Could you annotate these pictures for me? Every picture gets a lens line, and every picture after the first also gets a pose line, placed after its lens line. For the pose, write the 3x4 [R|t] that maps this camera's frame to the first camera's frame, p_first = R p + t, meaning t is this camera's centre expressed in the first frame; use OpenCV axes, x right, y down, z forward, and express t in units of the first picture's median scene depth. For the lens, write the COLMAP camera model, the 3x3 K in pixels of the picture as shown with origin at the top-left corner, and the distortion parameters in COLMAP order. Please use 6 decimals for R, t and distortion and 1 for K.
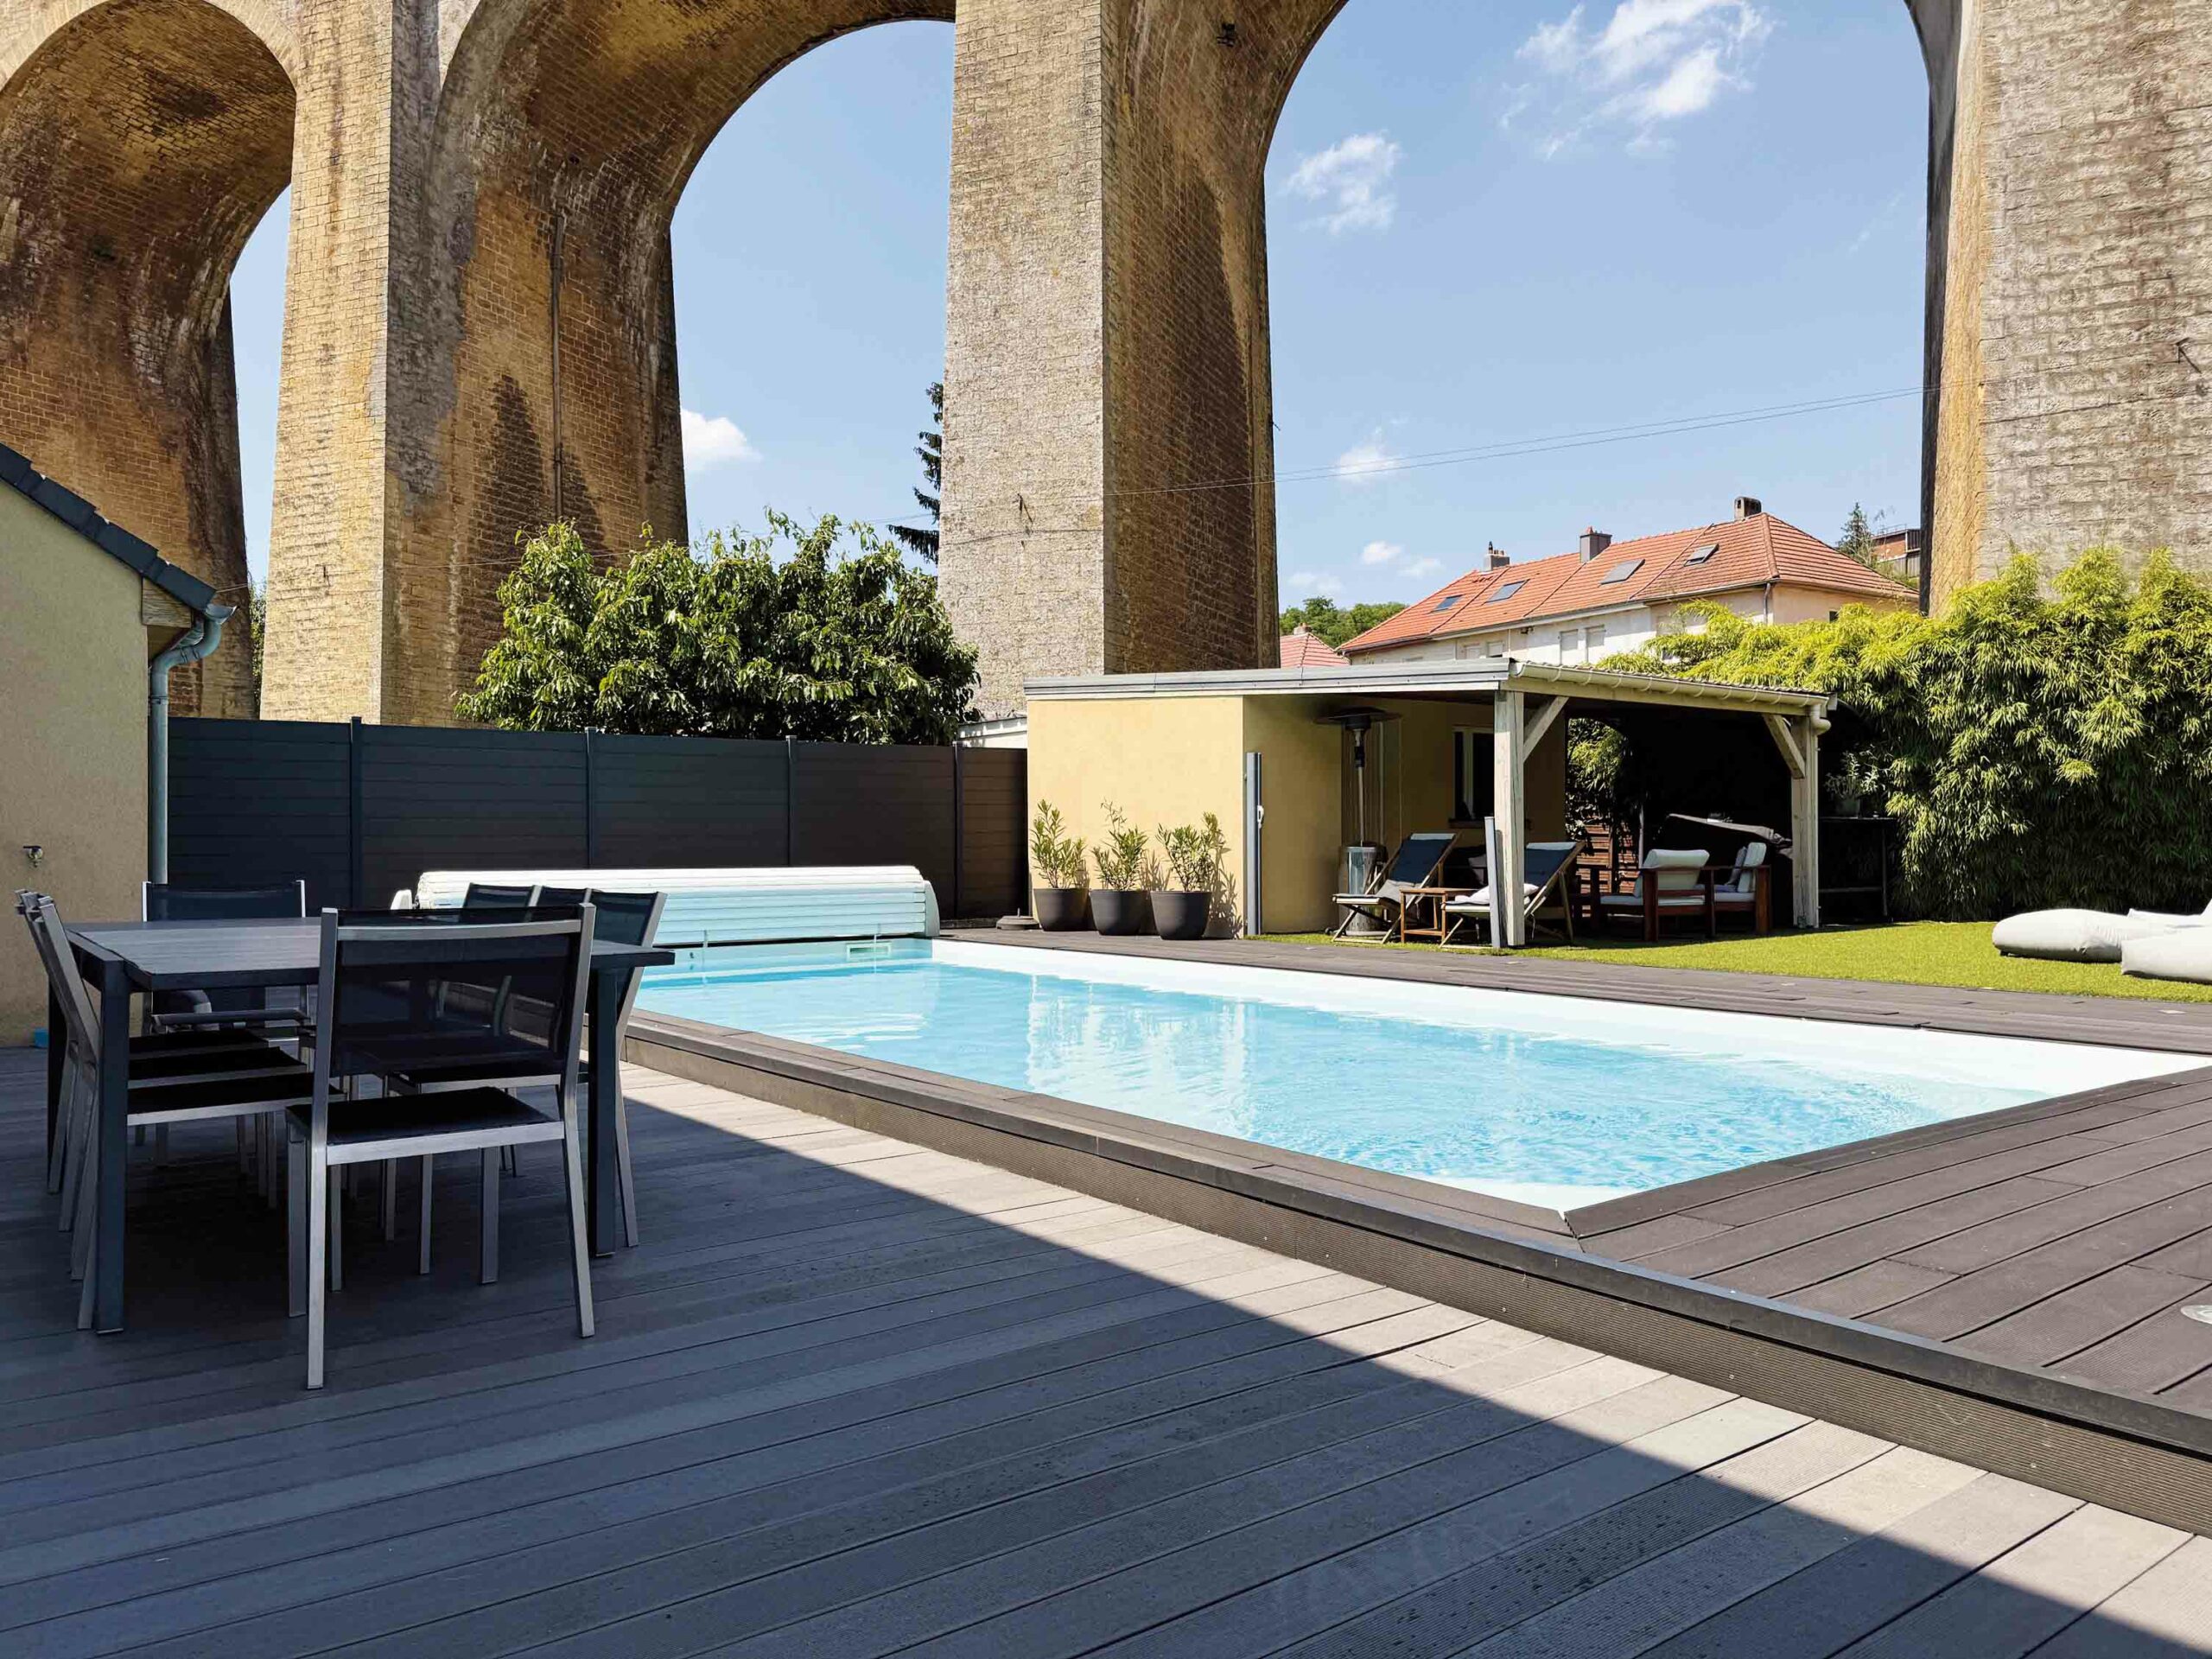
lens RADIAL K [[1581.1, 0, 1098.6], [0, 1581.1, 842.8], [0, 0, 1]] dist [0.028942, -0.030801]
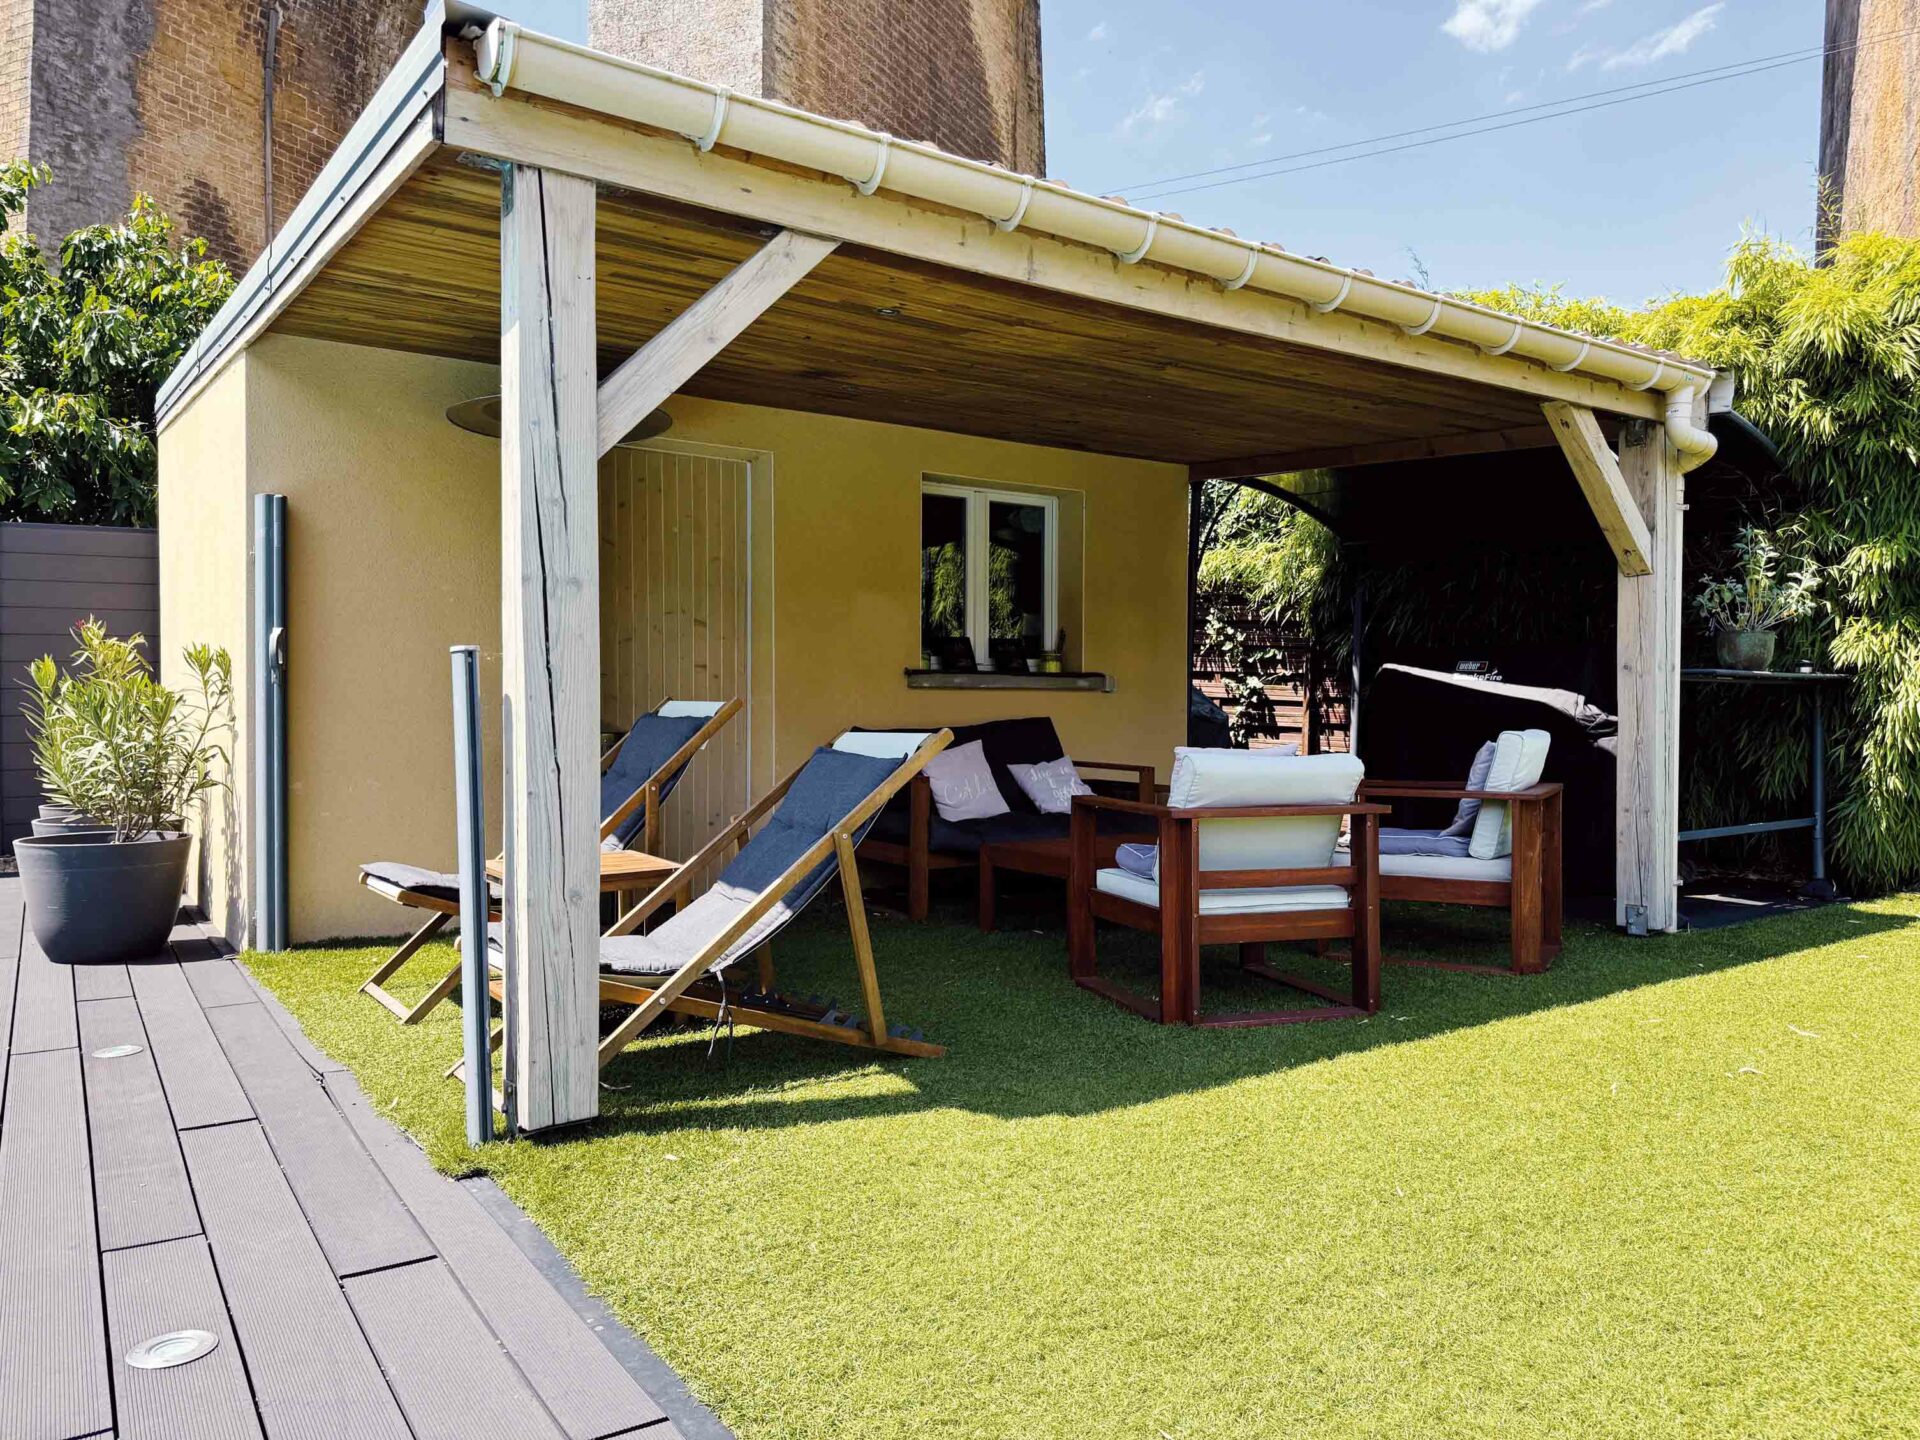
lens RADIAL K [[1372.3, 0, 959.5], [0, 1372.3, 727.0], [0, 0, 1]] dist [0.028942, -0.030801]
pose [[0.998484, 0.008300, -0.054411, 0.180608], [-0.007138, 0.999743, 0.021507, -0.004726], [0.054576, -0.021086, 0.998287, 0.399867]]
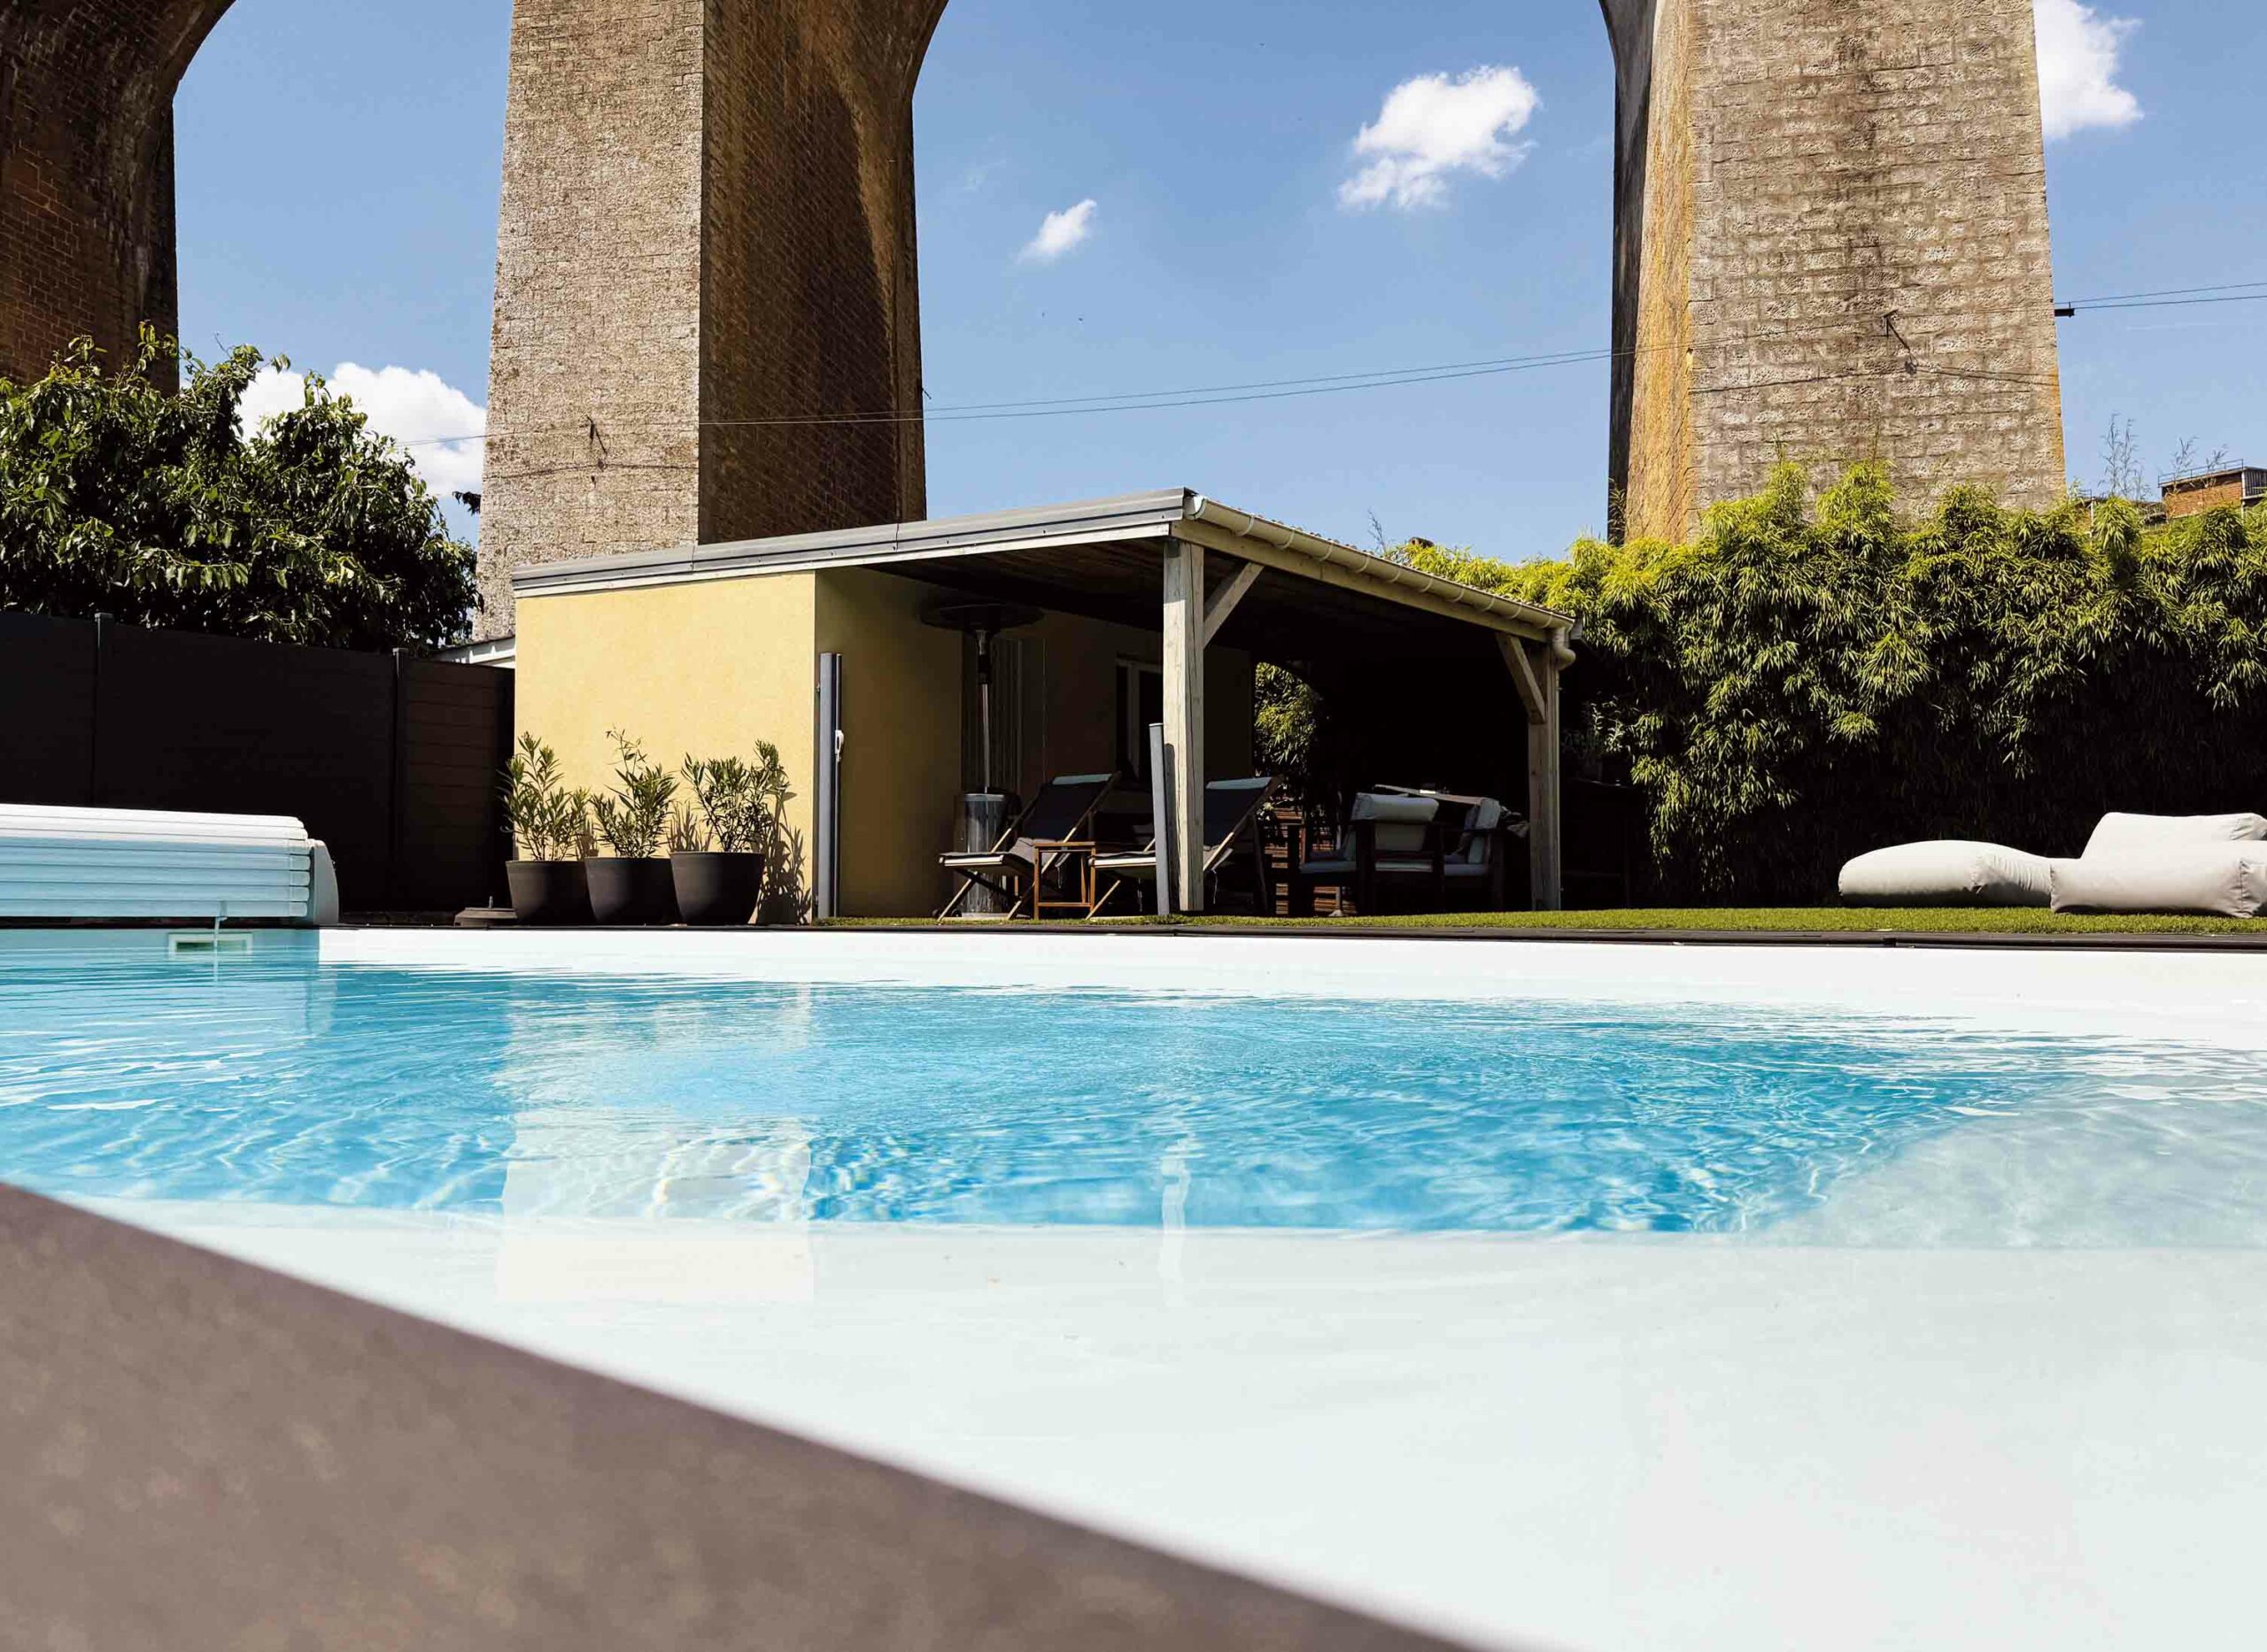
lens RADIAL K [[1670.7, 0, 1135.4], [0, 1670.7, 835.6], [0, 0, 1]] dist [0.077482, -0.091867]
pose [[0.975060, 0.013947, 0.221503, 0.040424], [-0.004061, 0.998978, -0.045025, 0.033352], [-0.221905, 0.043003, 0.974120, 0.152334]]
